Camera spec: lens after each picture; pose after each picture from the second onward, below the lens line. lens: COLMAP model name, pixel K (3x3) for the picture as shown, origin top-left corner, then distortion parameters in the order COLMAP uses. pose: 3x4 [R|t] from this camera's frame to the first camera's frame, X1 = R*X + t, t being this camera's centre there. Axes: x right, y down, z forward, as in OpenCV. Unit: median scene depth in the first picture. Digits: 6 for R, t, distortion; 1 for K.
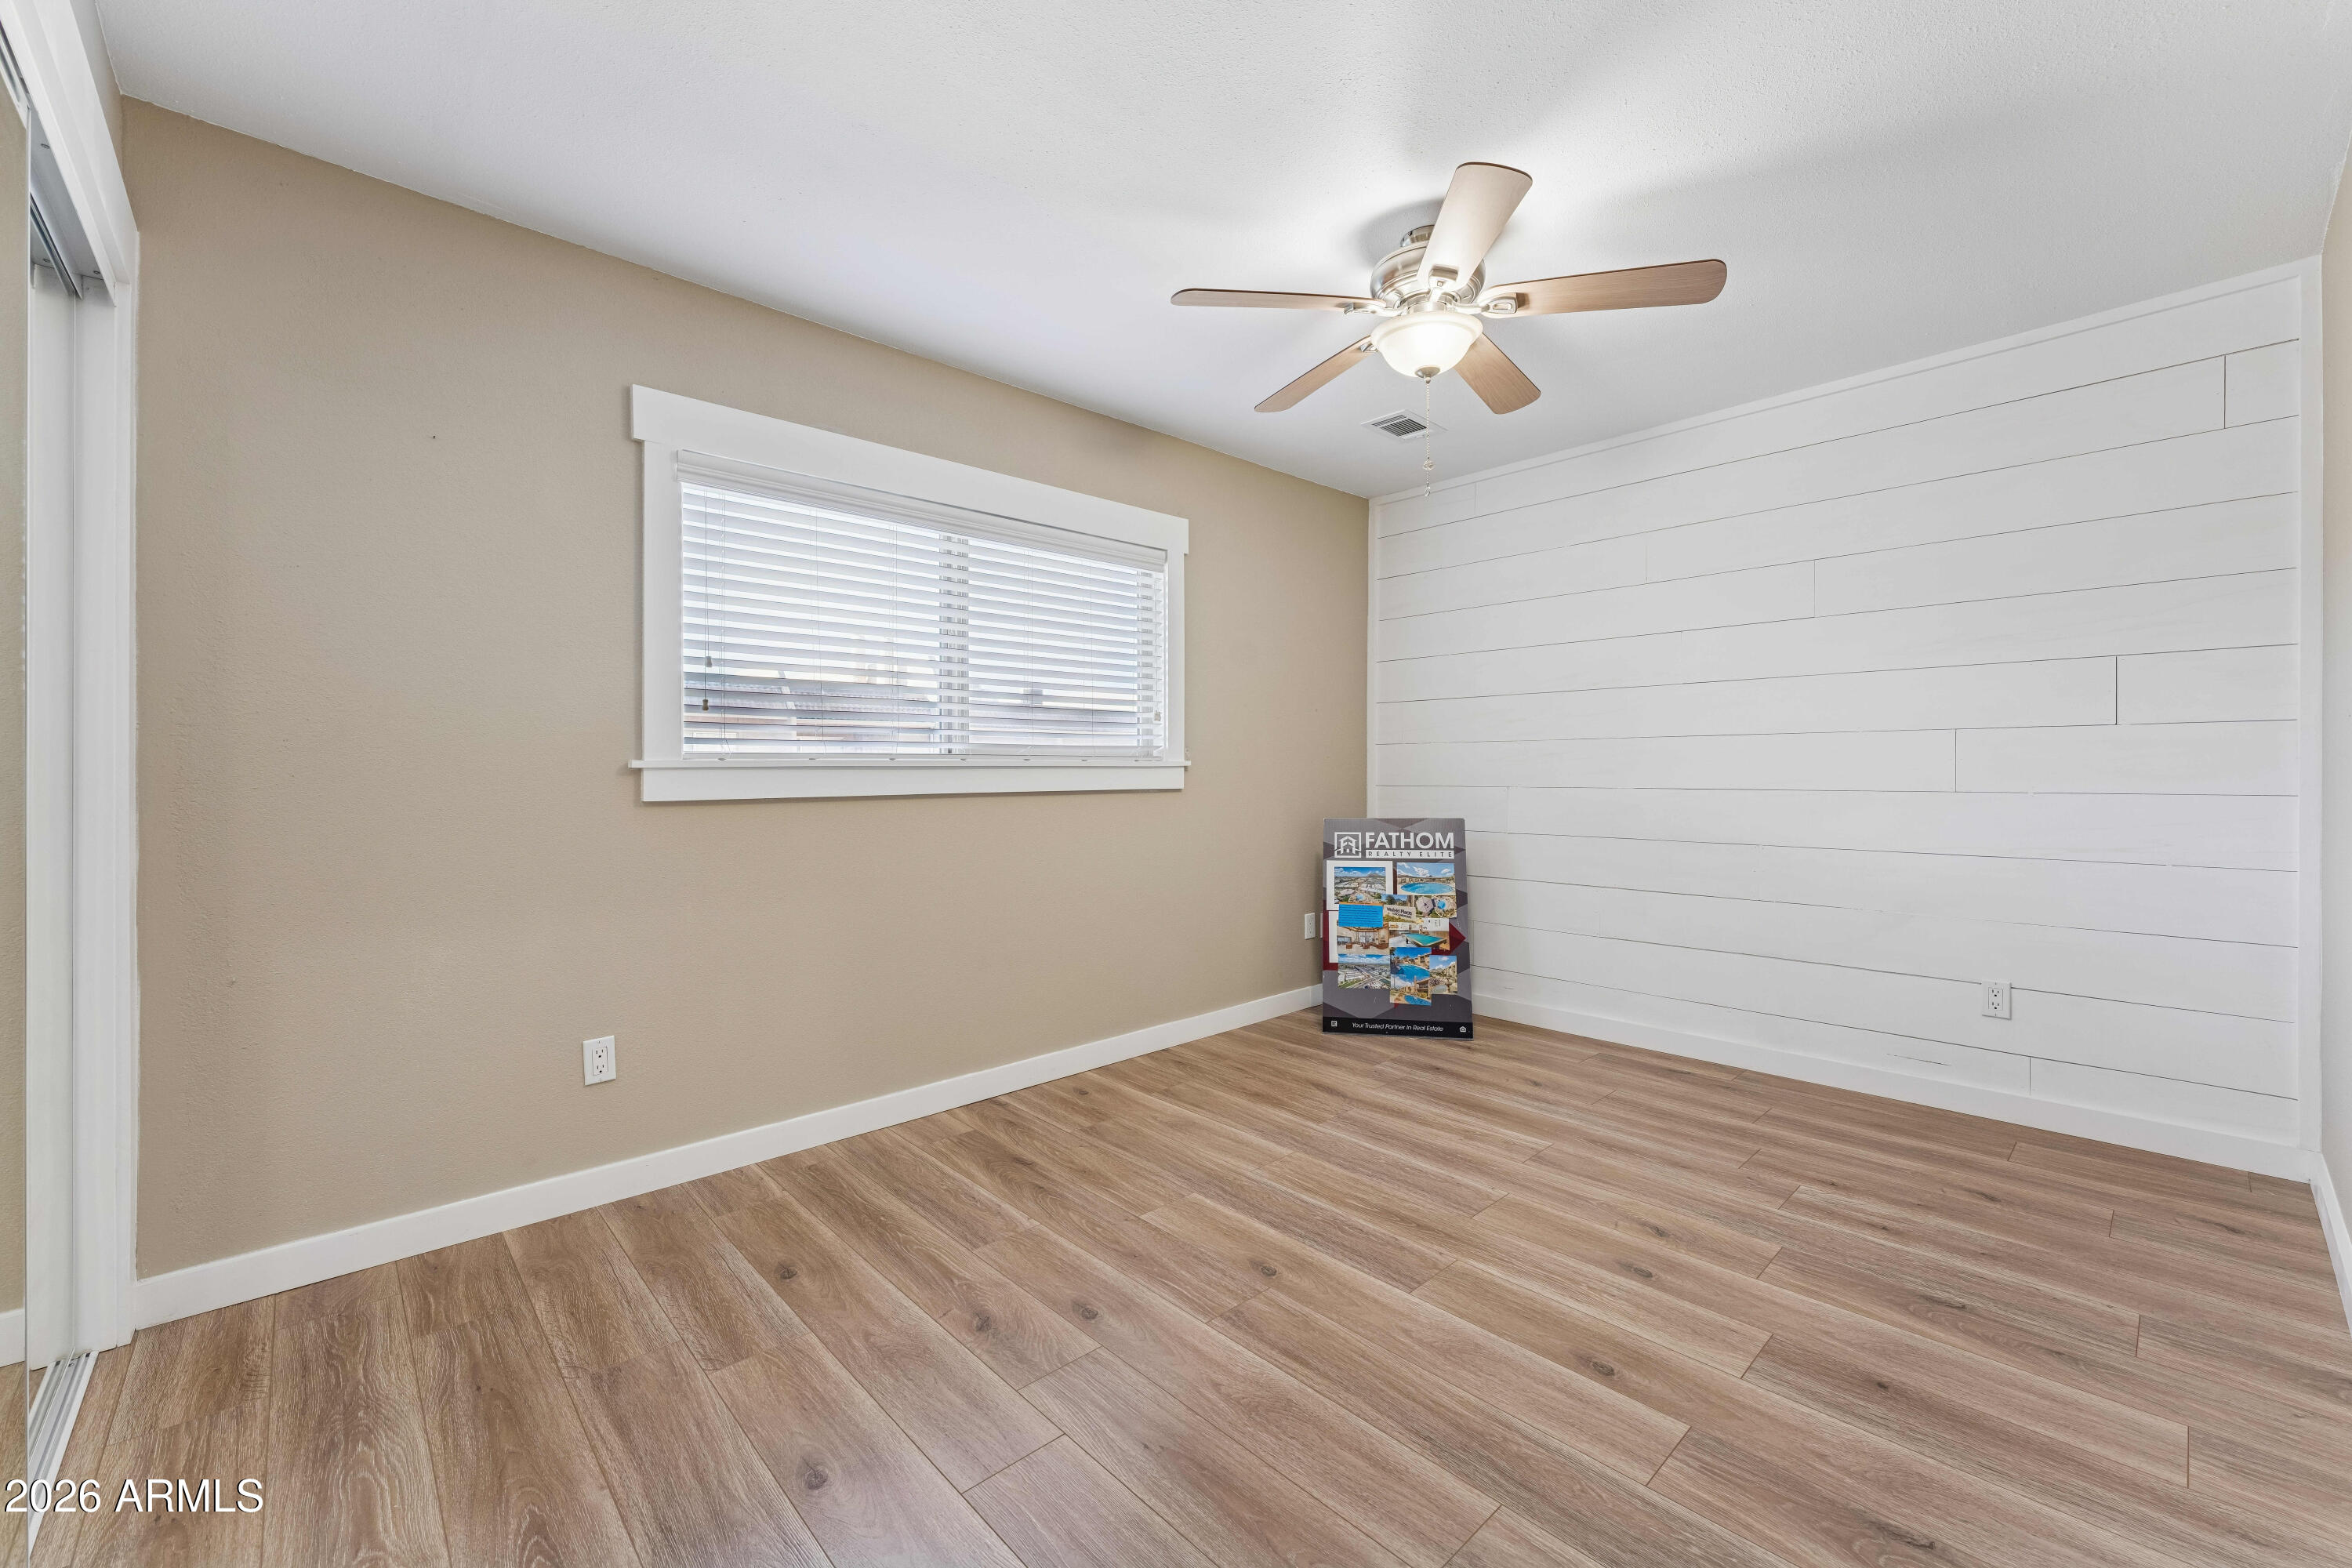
lens RADIAL K [[945.4, 0, 1176.0], [0, 945.4, 784.0], [0, 0, 1]] dist [0.001894, 0.000243]
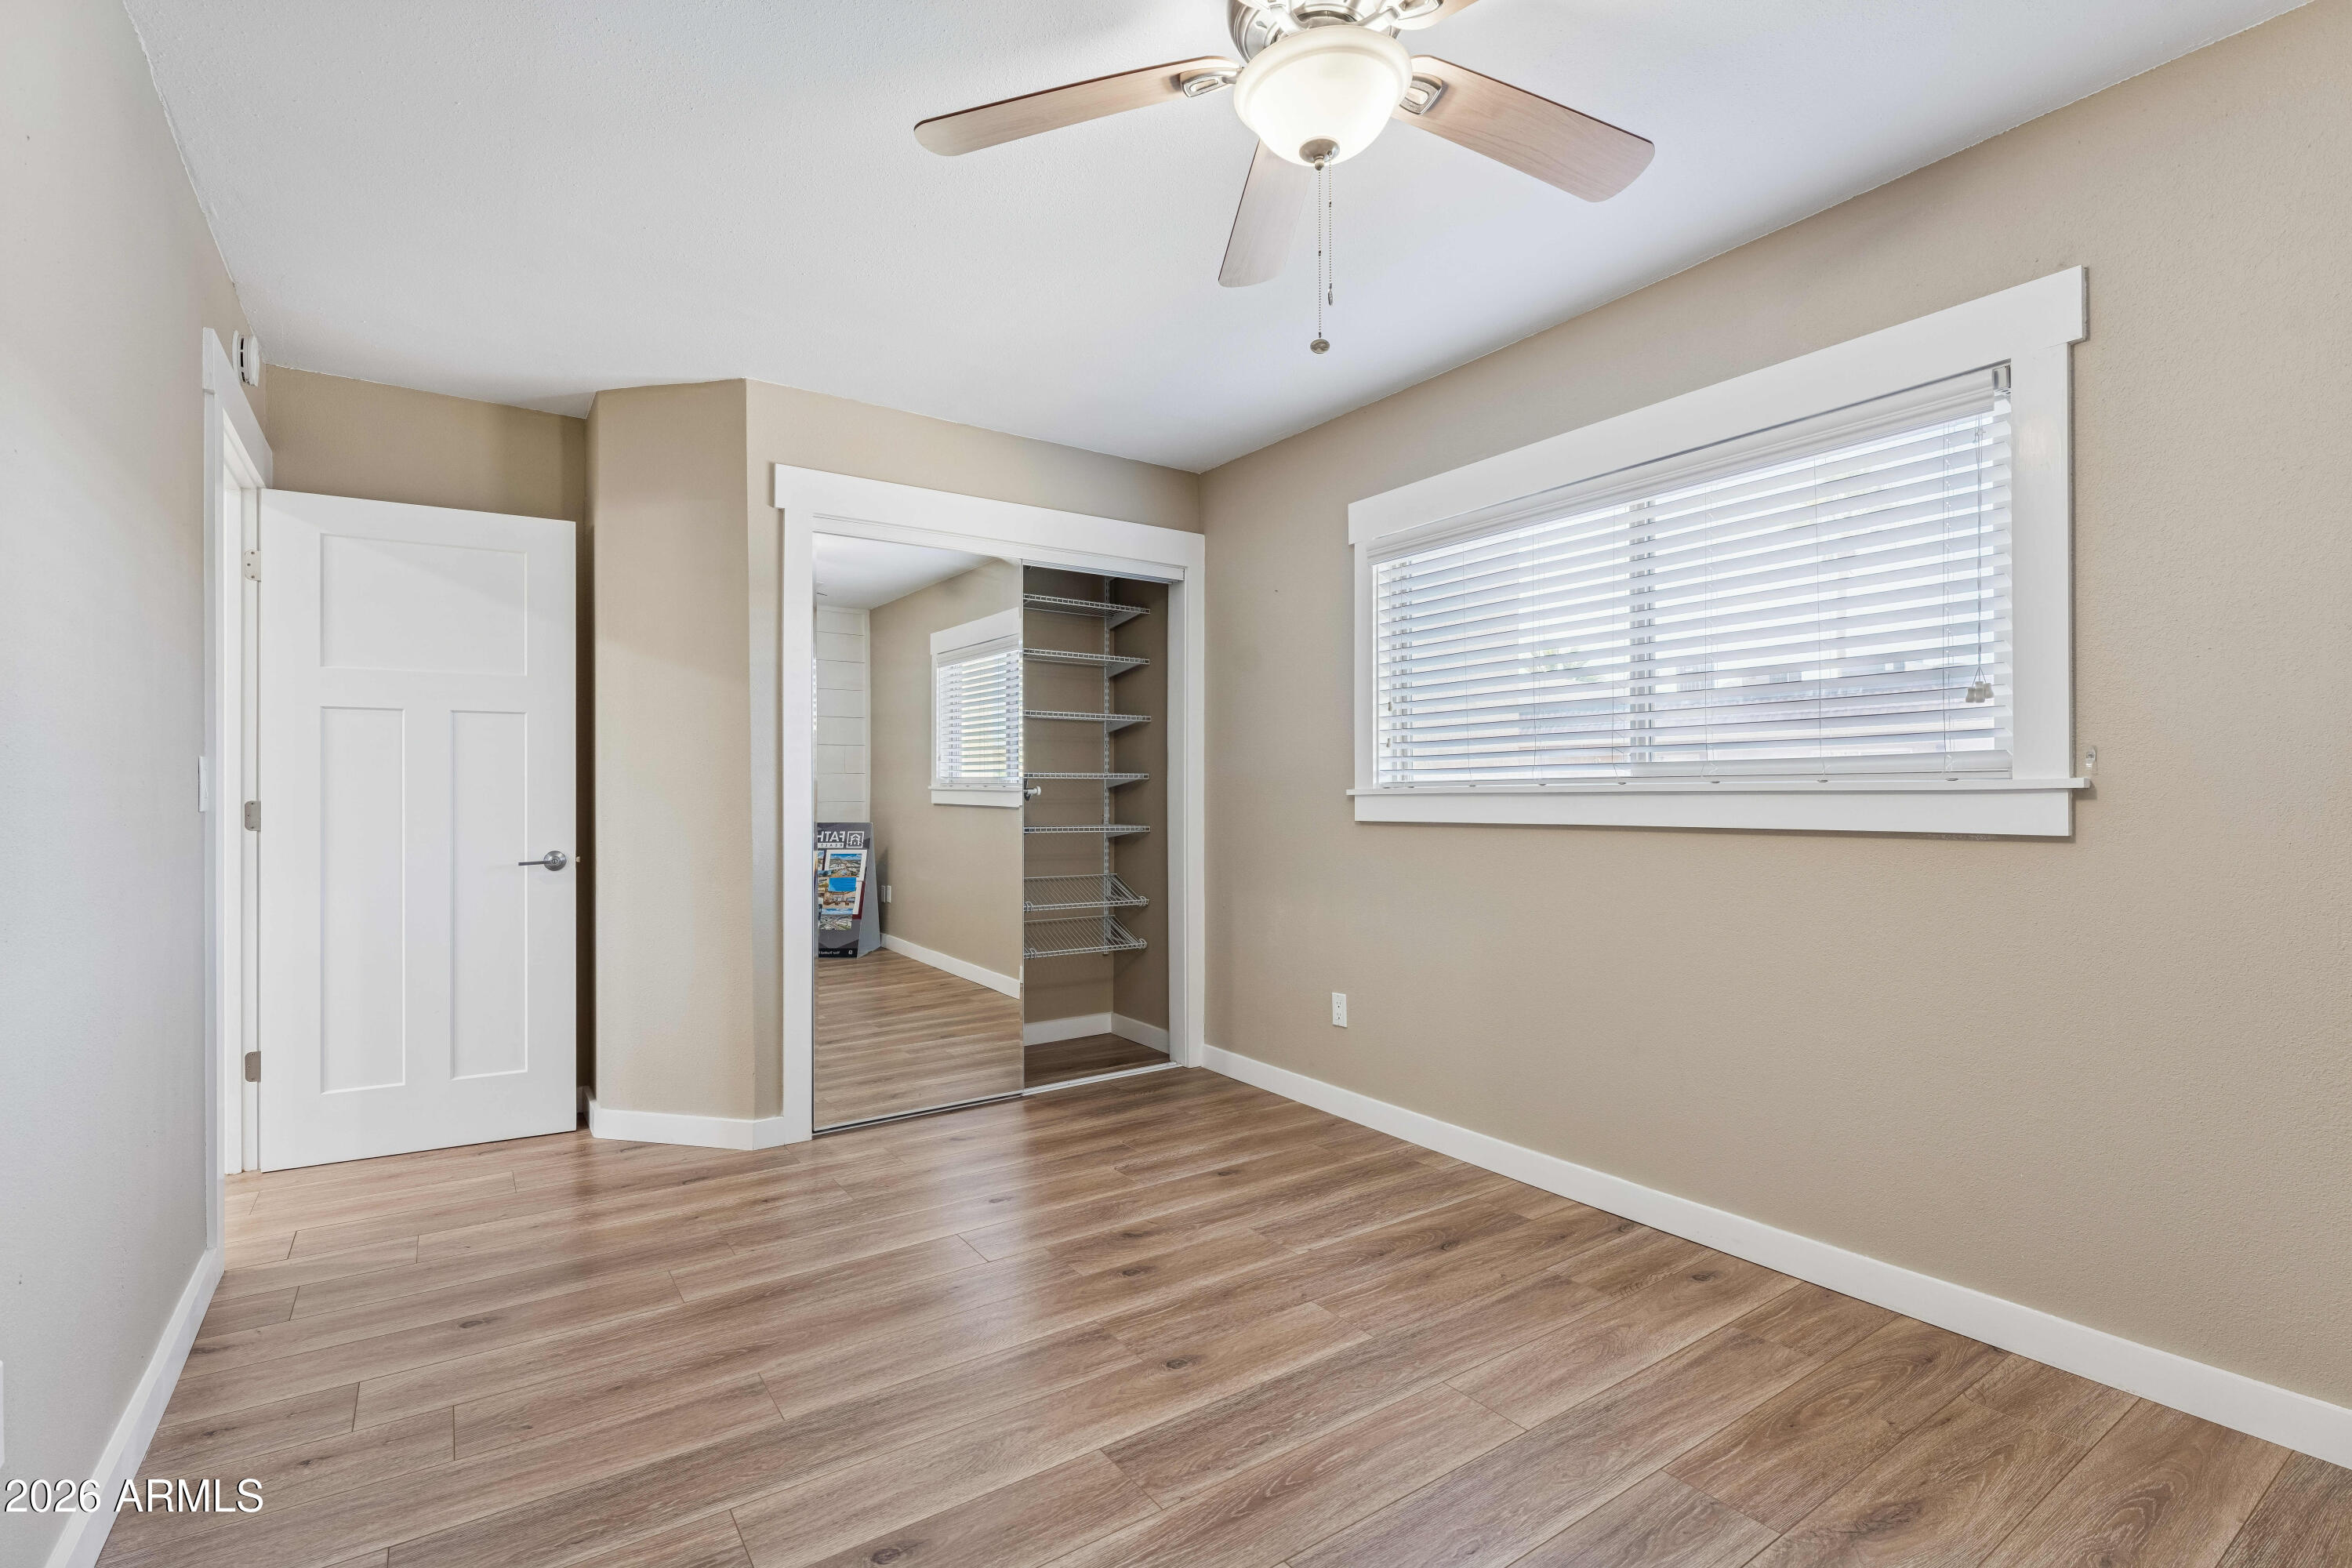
lens RADIAL K [[1071.6, 0, 1182.0], [0, 1071.6, 801.4], [0, 0, 1]] dist [0.003799, -0.000073]
pose [[-0.144295, 0.008005, -0.989502, 0.927084], [-0.009695, 0.999908, 0.009503, -0.020073], [0.989487, 0.010964, -0.144204, 0.973036]]
